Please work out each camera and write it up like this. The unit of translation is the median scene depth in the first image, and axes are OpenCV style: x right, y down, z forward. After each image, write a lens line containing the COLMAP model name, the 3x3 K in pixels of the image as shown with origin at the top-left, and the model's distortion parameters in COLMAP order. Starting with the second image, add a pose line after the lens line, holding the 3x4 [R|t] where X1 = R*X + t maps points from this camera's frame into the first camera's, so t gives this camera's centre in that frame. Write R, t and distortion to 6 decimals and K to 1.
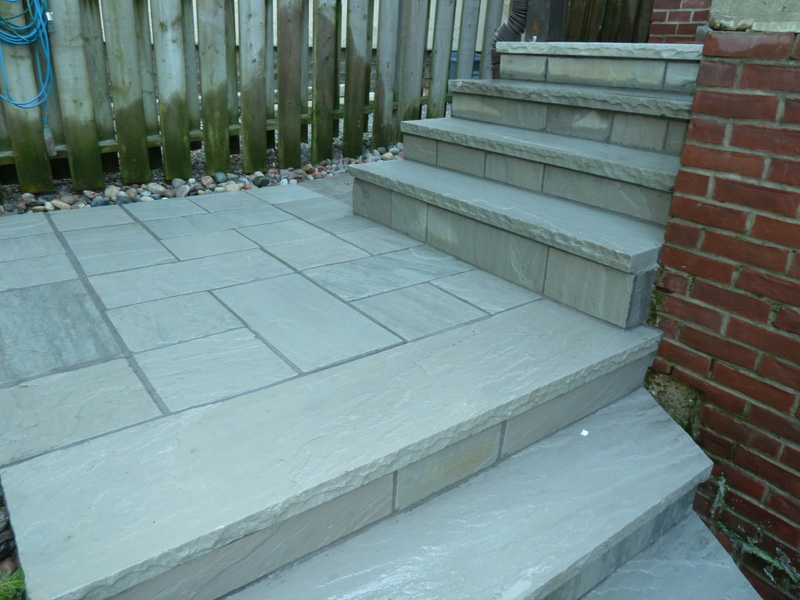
lens RADIAL K [[589.9, 0, 402.4], [0, 589.9, 296.4], [0, 0, 1]] dist [-0.028780, -0.003275]
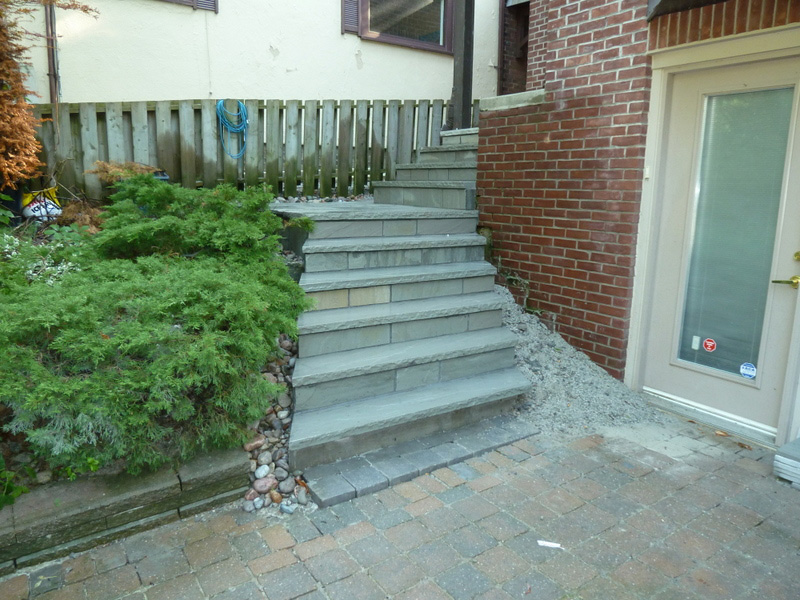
lens RADIAL K [[589.9, 0, 398.7], [0, 589.9, 300.8], [0, 0, 1]] dist [-0.028780, -0.003275]
pose [[0.998902, -0.008033, -0.046154, 0.094075], [-0.001414, 0.979571, -0.201092, 0.573871], [0.046826, 0.200937, 0.978484, -0.941517]]
